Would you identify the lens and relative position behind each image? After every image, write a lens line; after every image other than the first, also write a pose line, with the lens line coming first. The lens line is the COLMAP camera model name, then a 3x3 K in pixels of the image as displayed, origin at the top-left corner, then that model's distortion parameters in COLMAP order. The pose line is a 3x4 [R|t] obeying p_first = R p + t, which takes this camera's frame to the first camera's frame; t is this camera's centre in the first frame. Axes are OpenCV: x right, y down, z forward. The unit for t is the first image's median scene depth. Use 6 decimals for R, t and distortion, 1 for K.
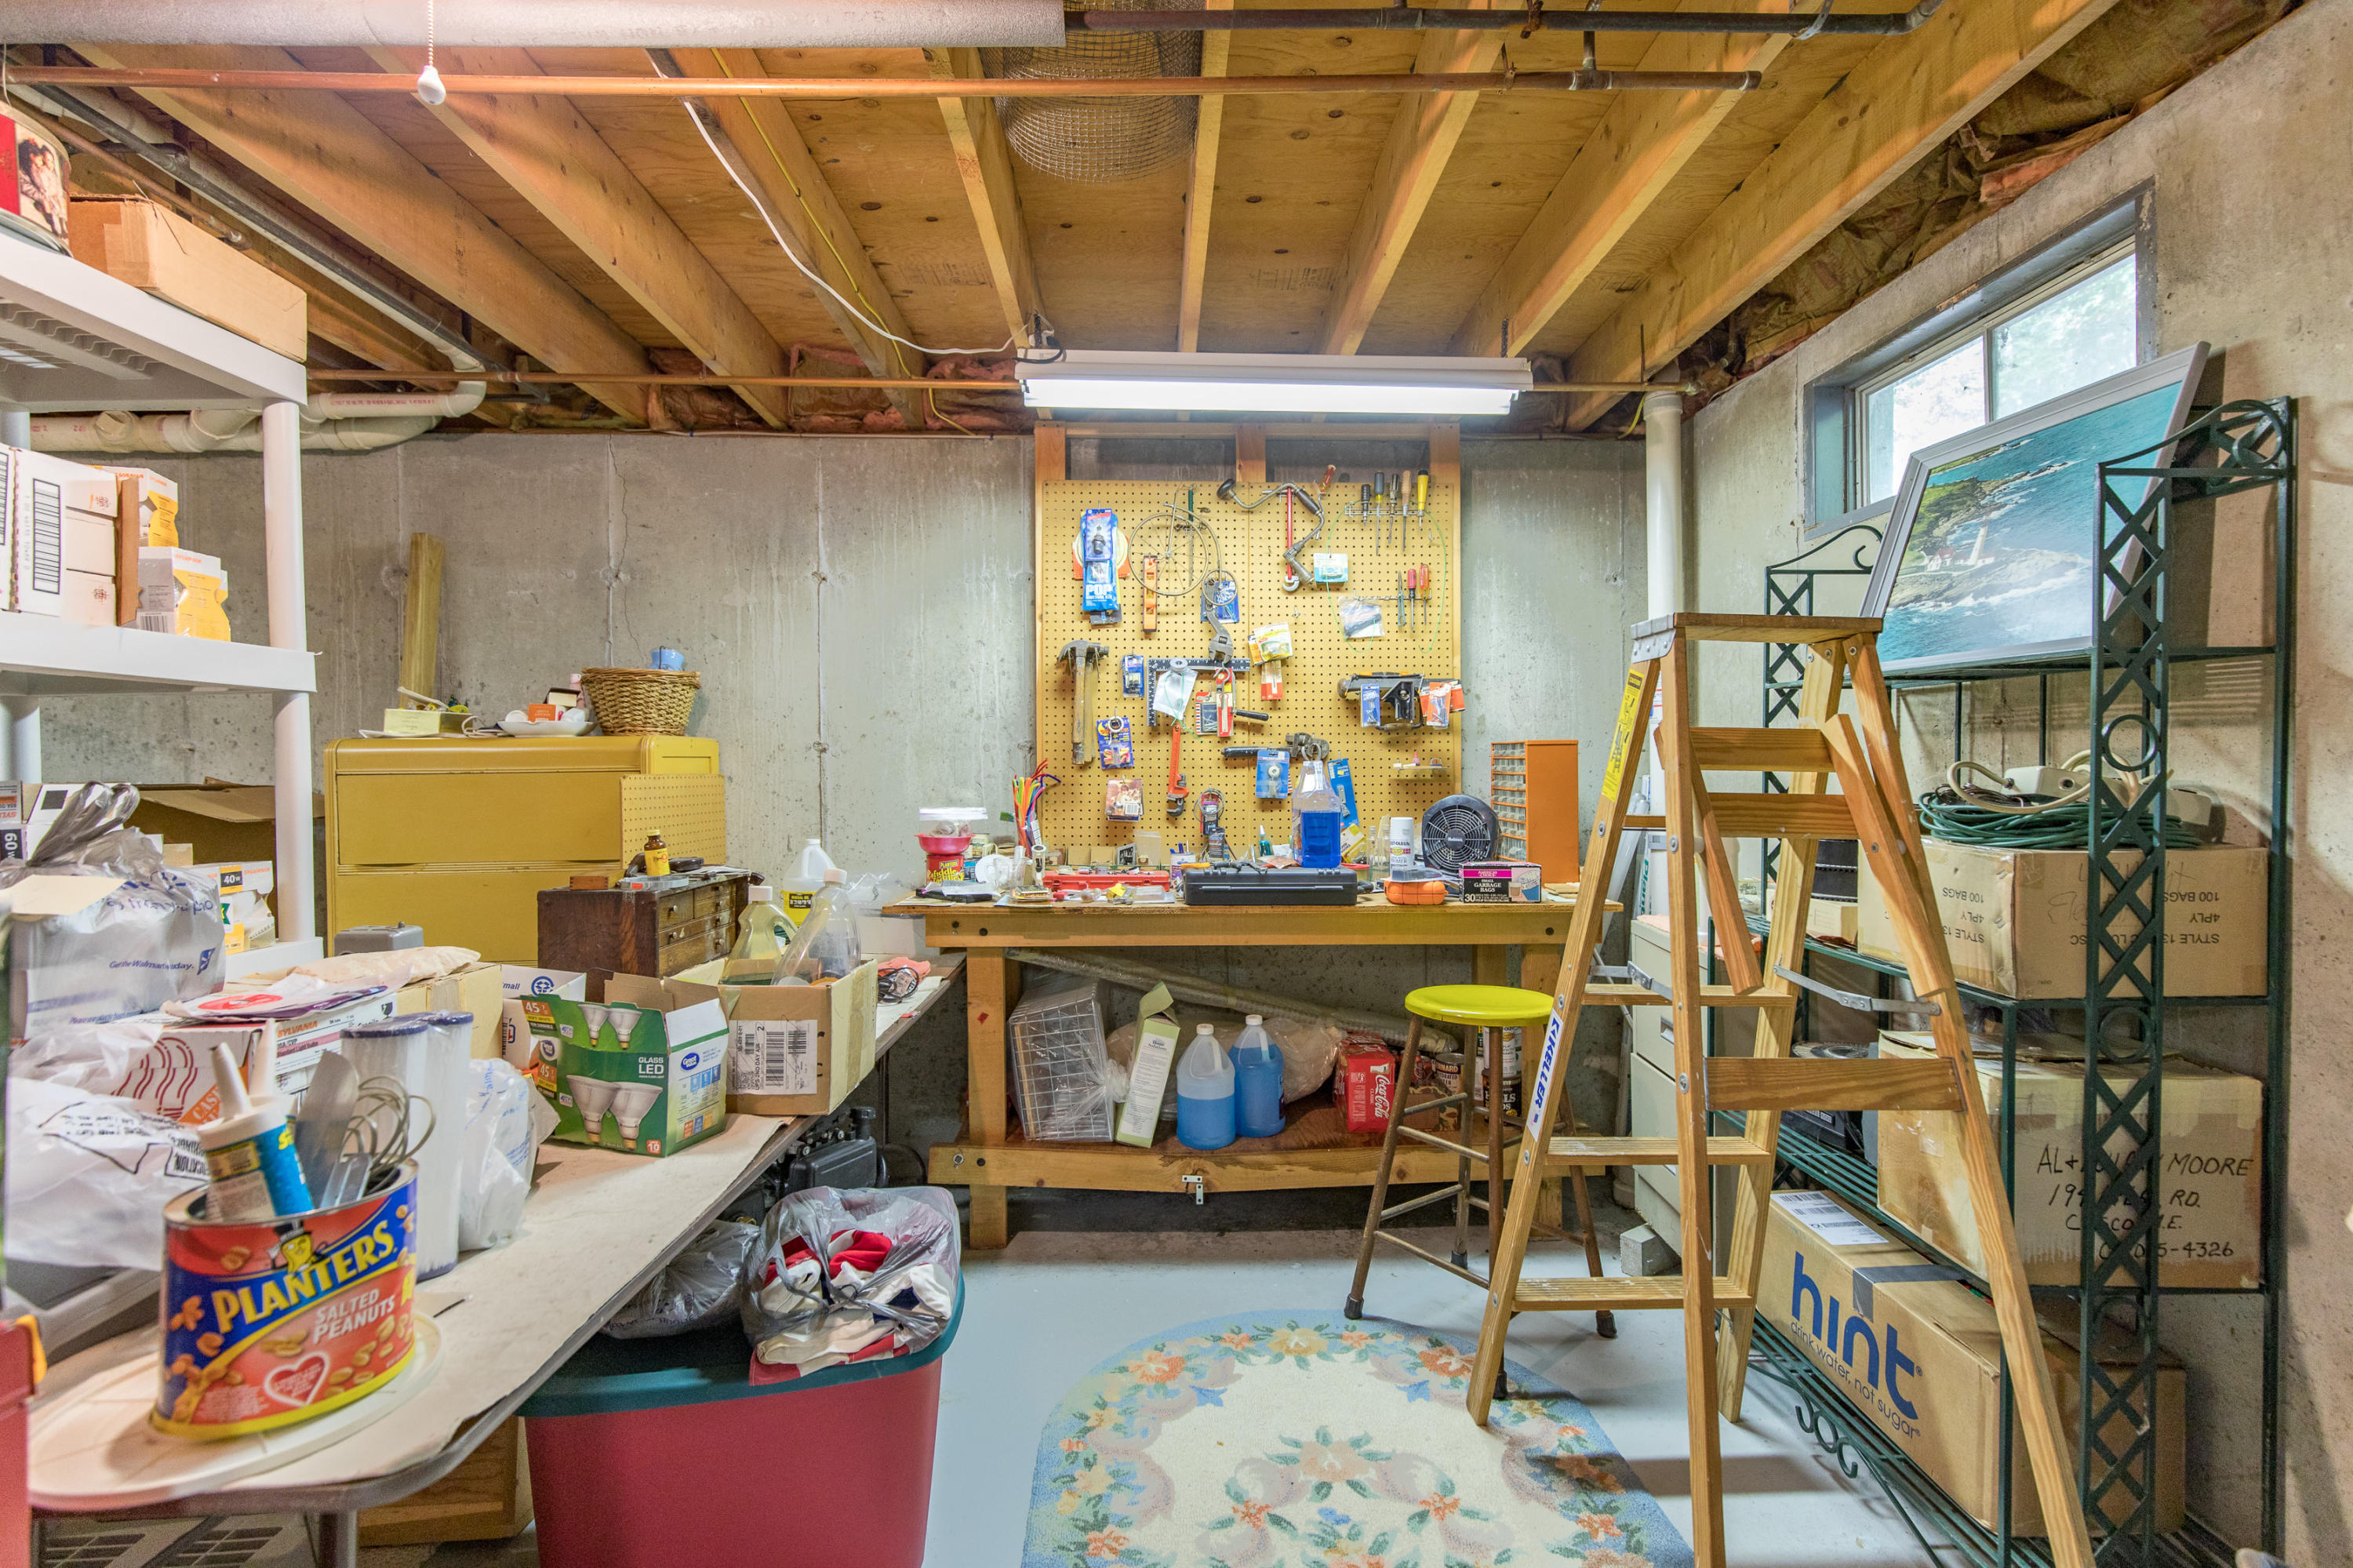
lens RADIAL K [[1076.6, 0, 1184.4], [0, 1076.6, 774.5], [0, 0, 1]] dist [0.005980, 0.000905]
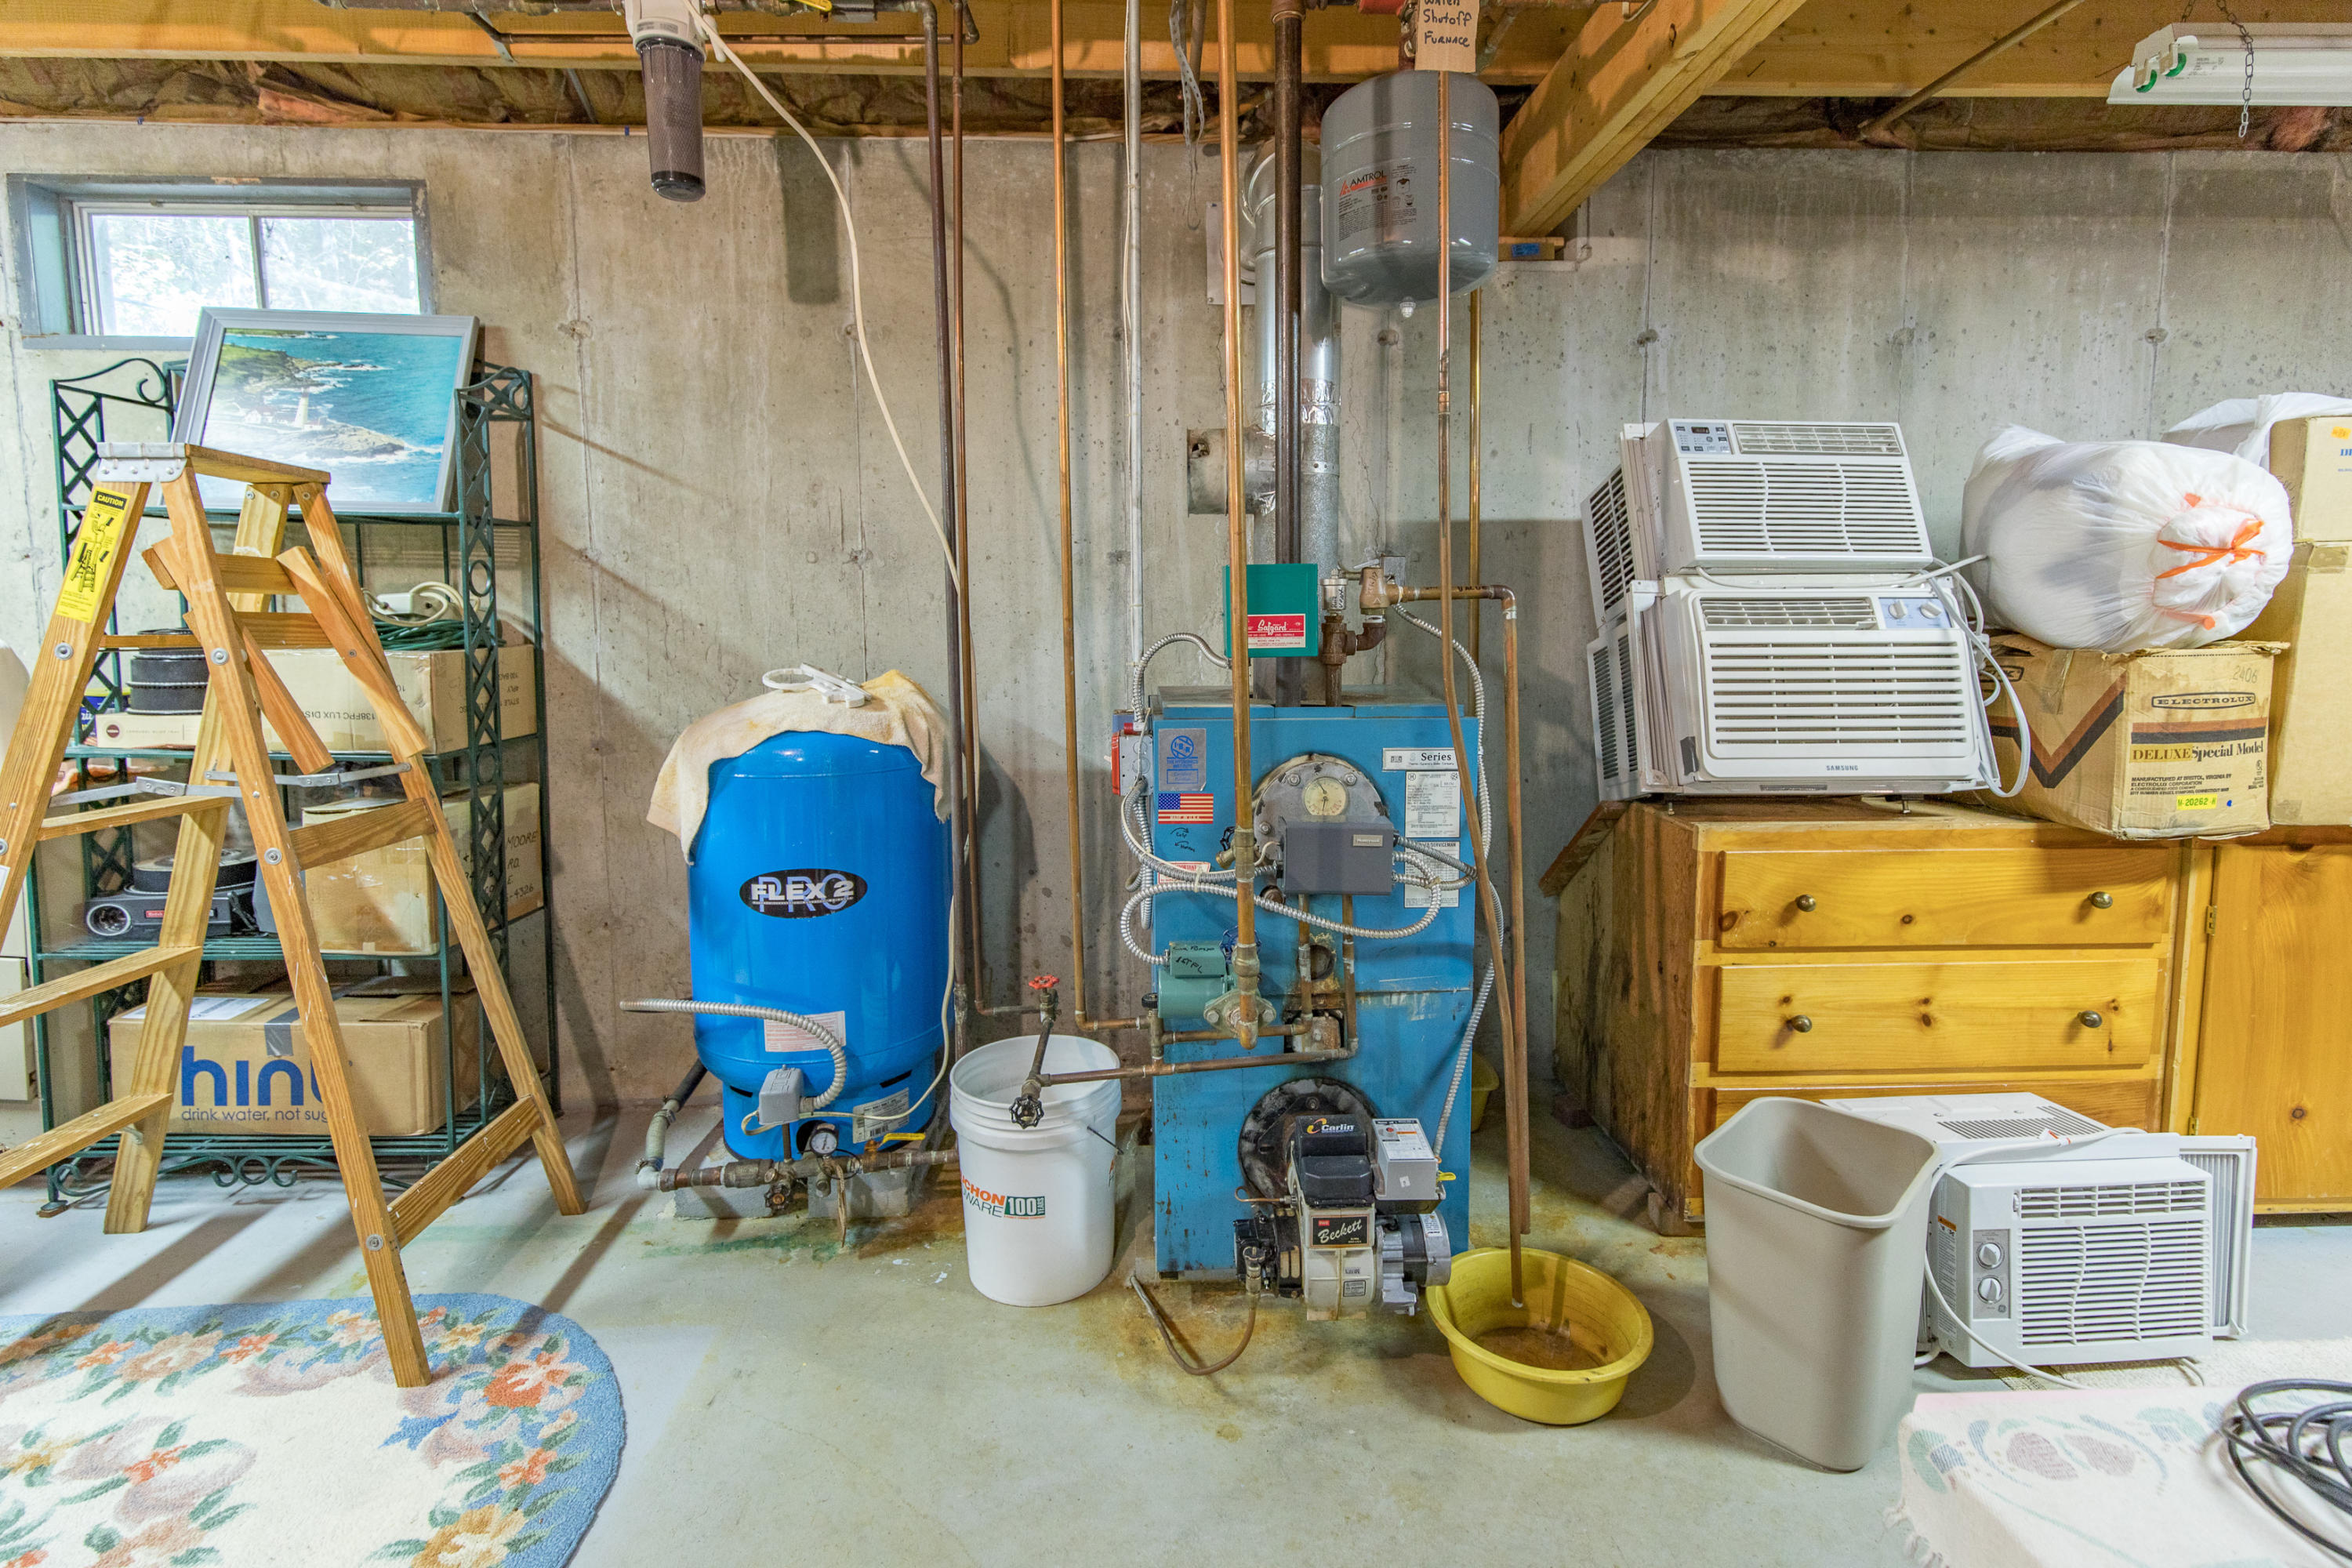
lens RADIAL K [[1076.1, 0, 1185.1], [0, 1076.1, 780.5], [0, 0, 1]] dist [0.005980, 0.000905]
pose [[-0.009830, -0.154176, 0.987995, -0.665196], [0.003884, 0.988029, 0.154220, 0.020749], [-0.999944, 0.005353, -0.009113, 0.004380]]
